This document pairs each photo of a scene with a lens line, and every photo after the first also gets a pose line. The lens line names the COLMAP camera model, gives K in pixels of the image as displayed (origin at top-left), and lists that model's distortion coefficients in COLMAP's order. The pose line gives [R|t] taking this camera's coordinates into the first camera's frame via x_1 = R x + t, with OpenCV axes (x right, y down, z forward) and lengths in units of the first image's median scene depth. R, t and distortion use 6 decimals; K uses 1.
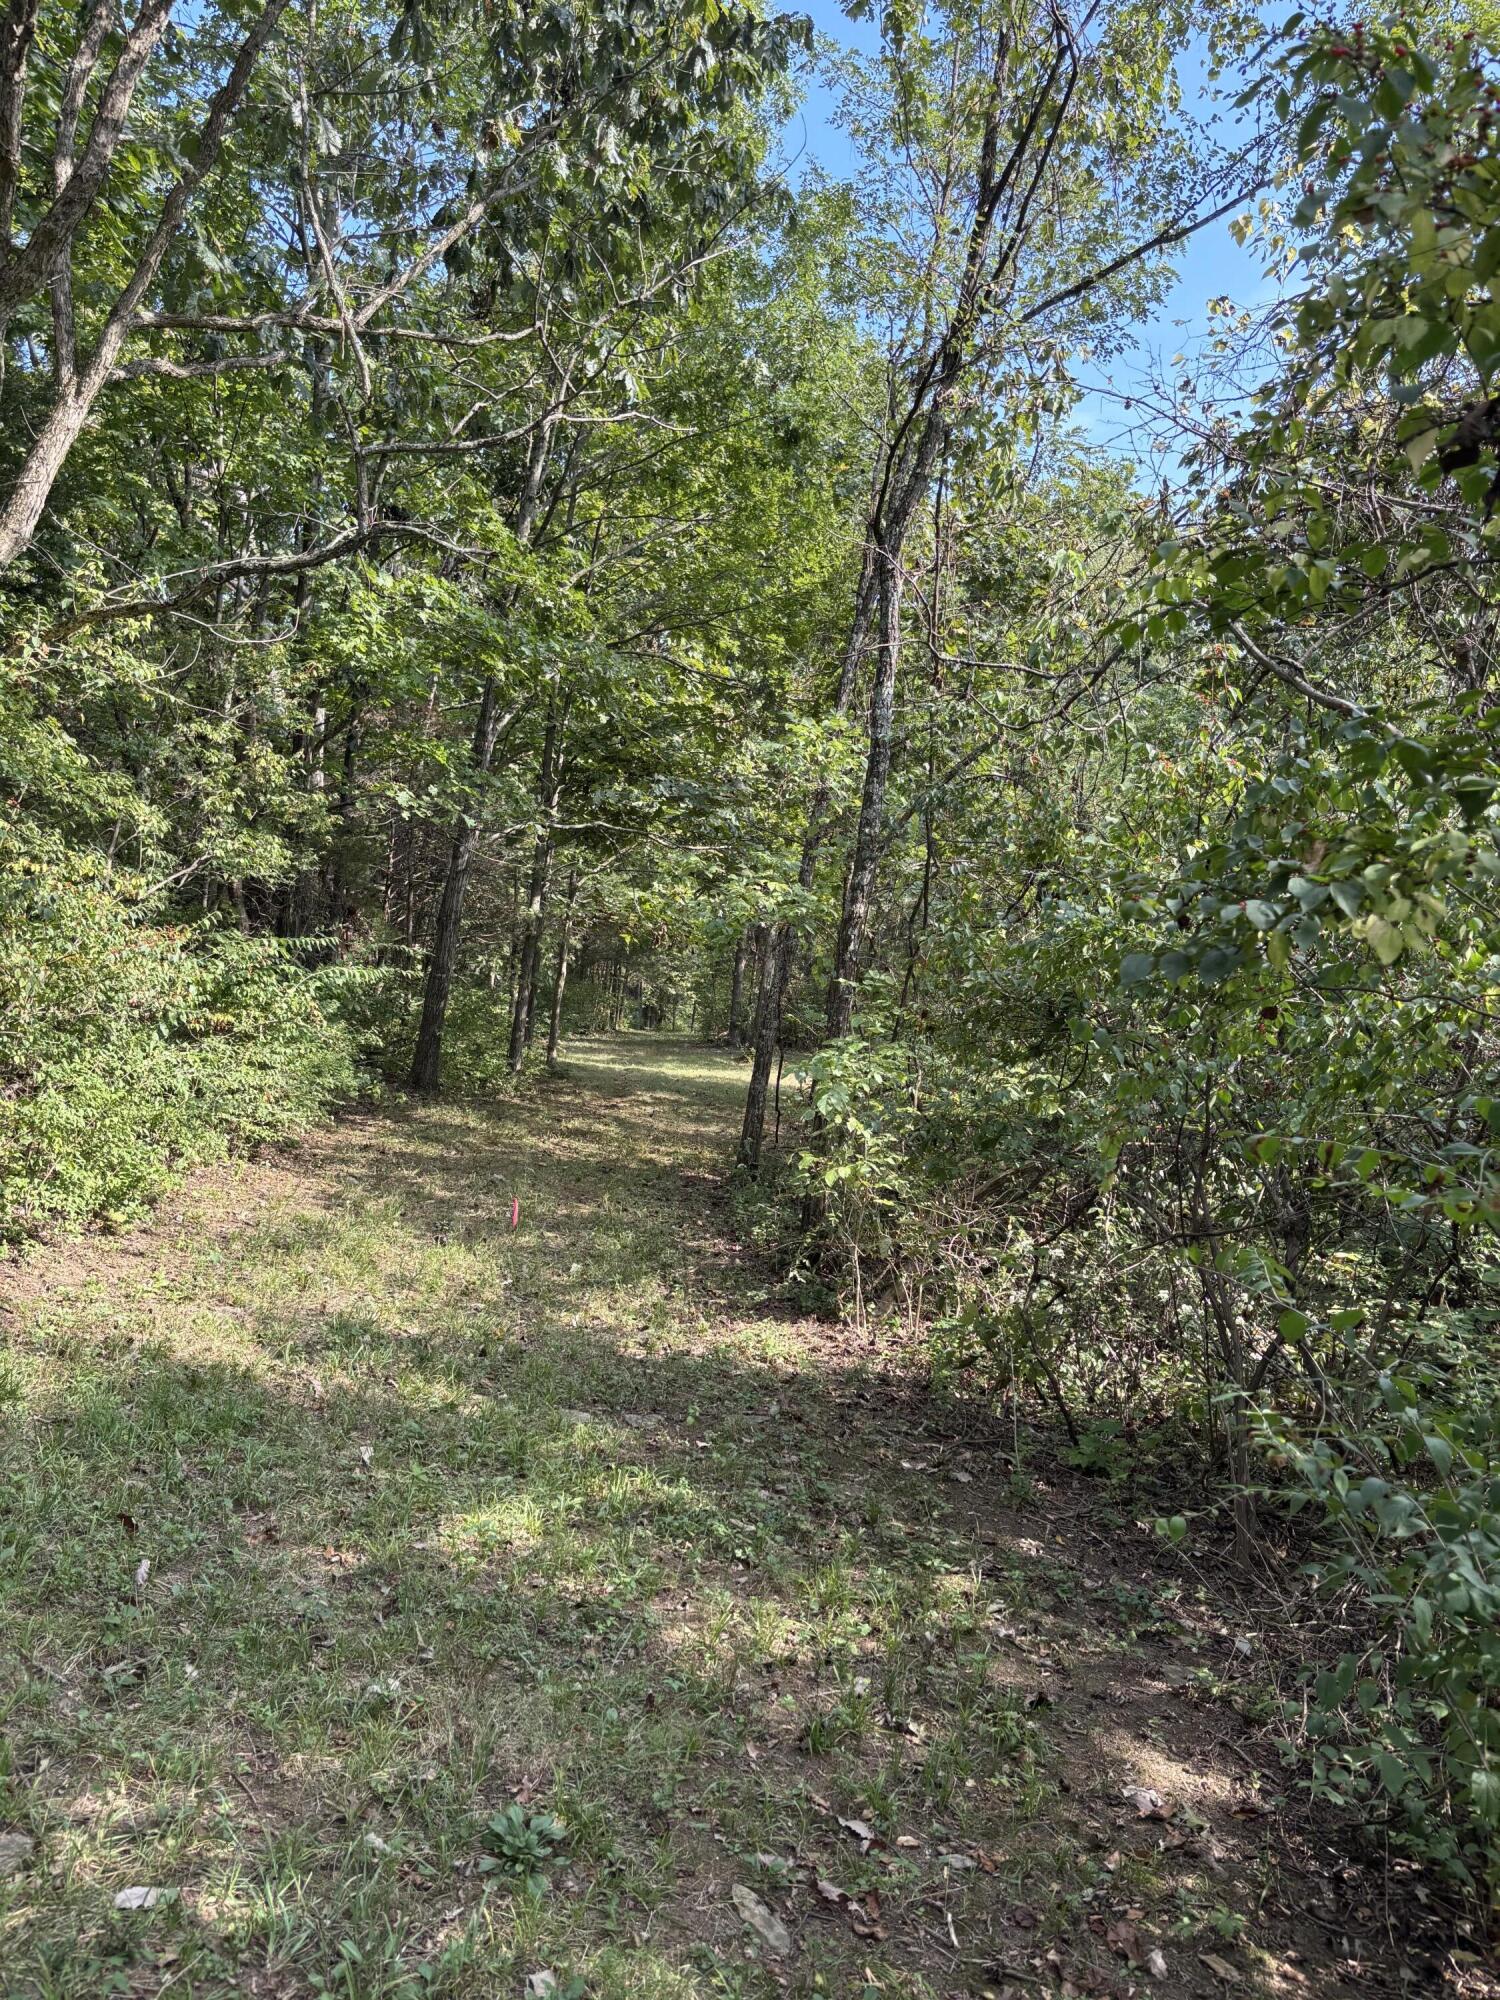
lens RADIAL K [[1501.9, 0, 753.9], [0, 1501.9, 1000.9], [0, 0, 1]] dist [0.061577, -0.052525]
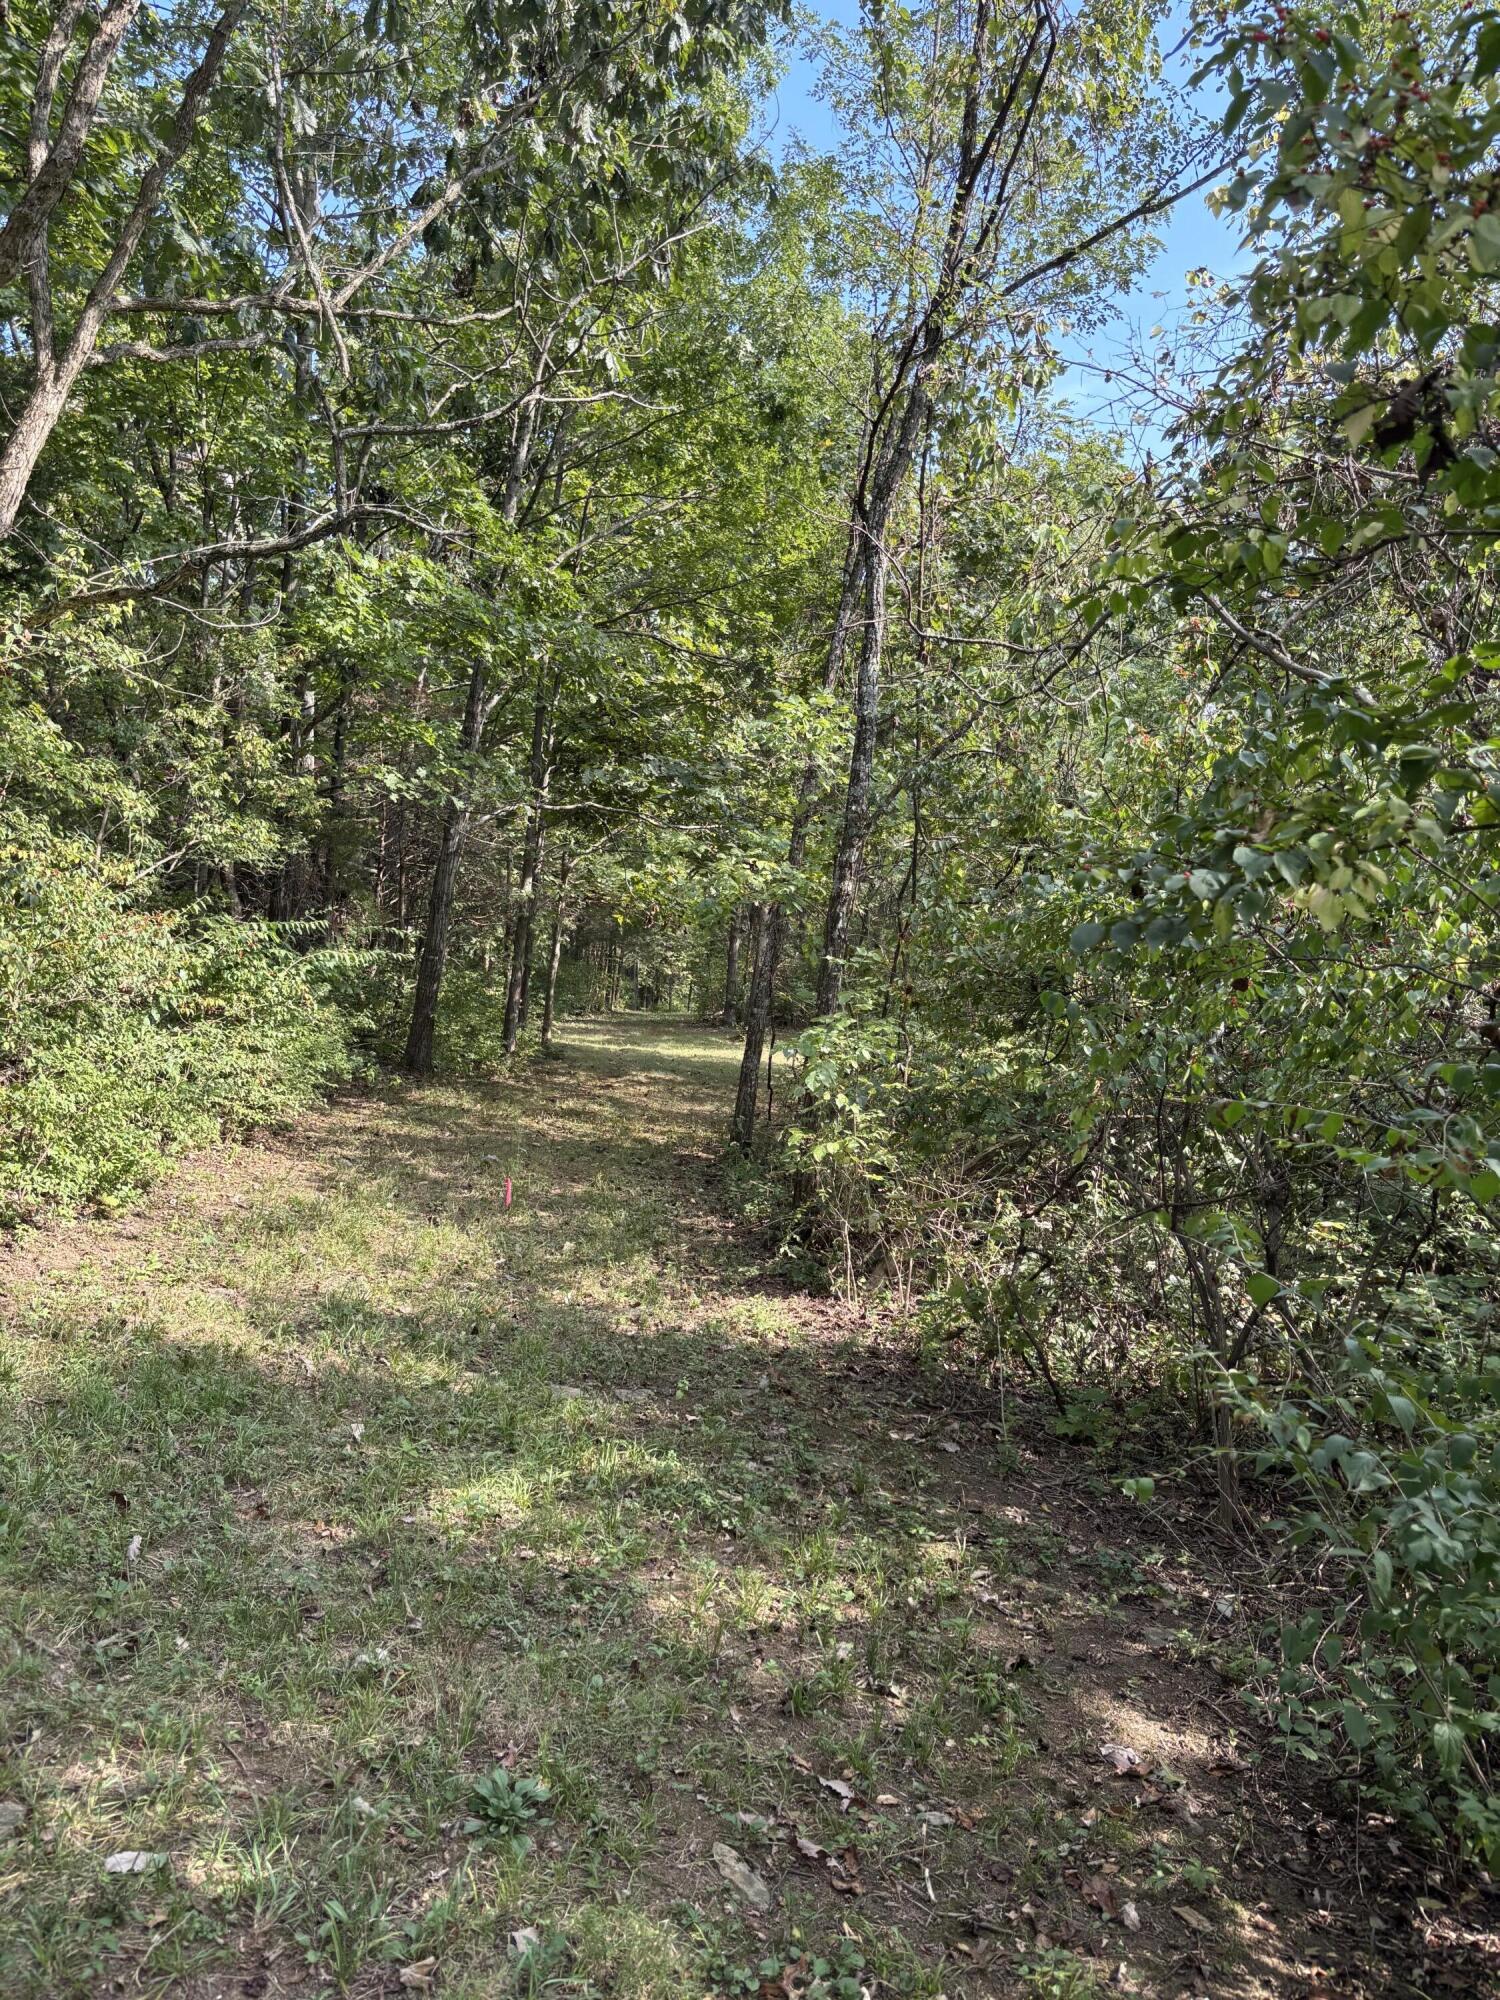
lens RADIAL K [[1501.9, 0, 751.6], [0, 1501.9, 998.5], [0, 0, 1]] dist [0.061577, -0.052525]
pose [[0.999928, -0.011977, 0.000529, 0.006110], [0.011969, 0.999852, 0.012374, 0.000767], [-0.000677, -0.012367, 0.999923, -0.004240]]
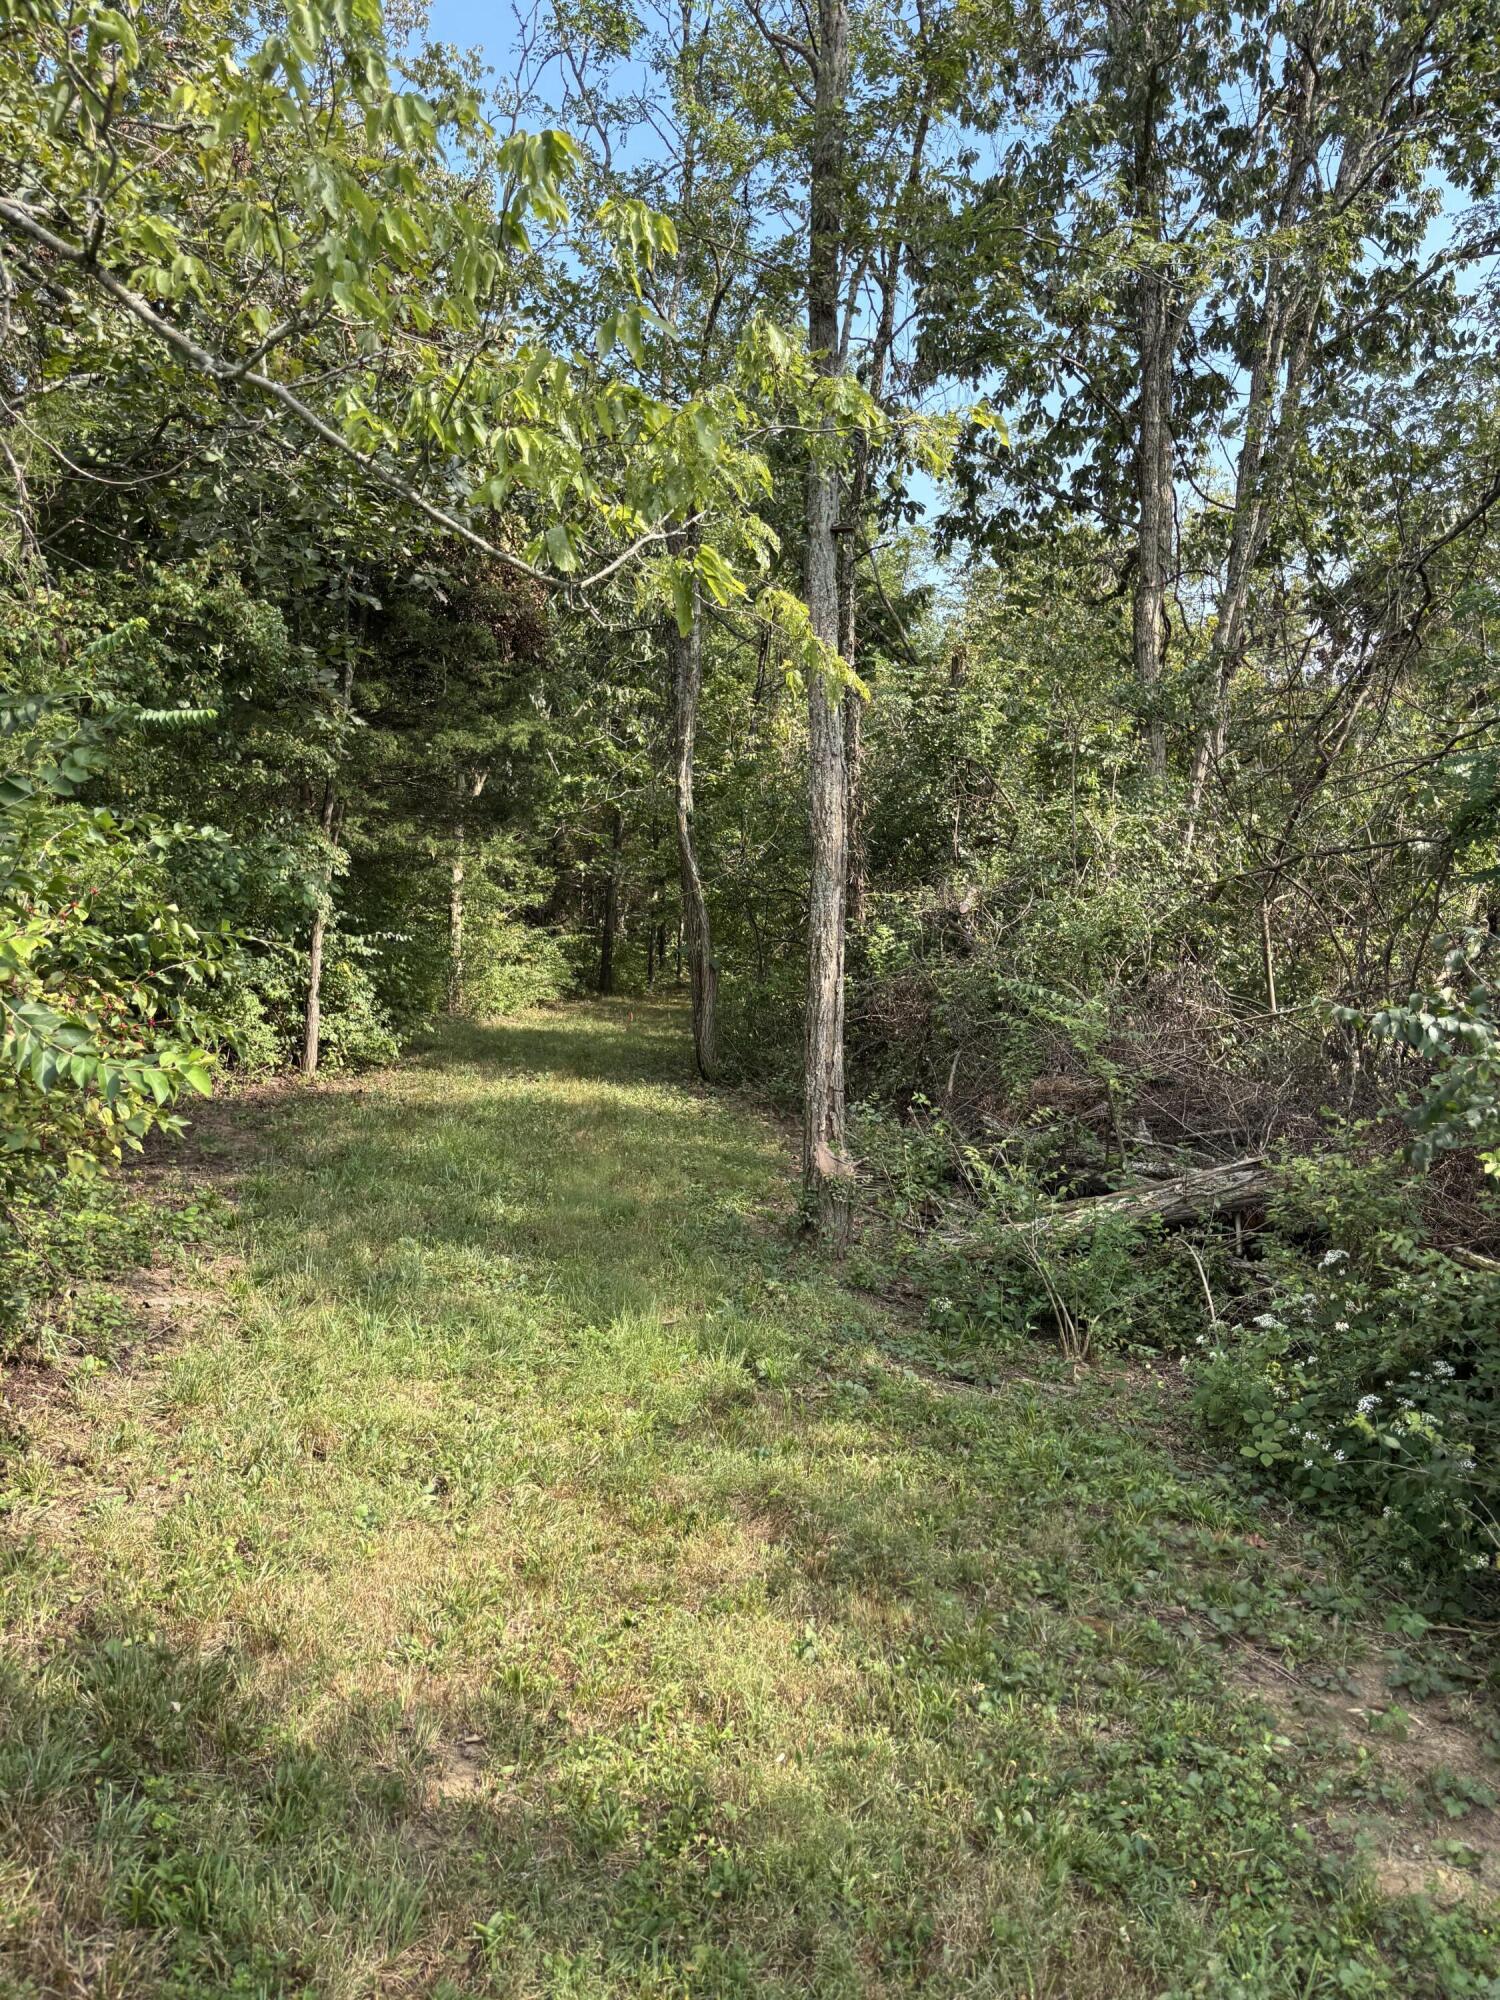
lens RADIAL K [[1501.9, 0, 750.9], [0, 1501.9, 999.4], [0, 0, 1]] dist [0.061577, -0.052525]
pose [[0.987469, -0.077893, -0.137254, 0.567697], [0.082918, 0.996065, 0.031280, 0.046925], [0.134277, -0.042269, 0.990042, -2.212692]]
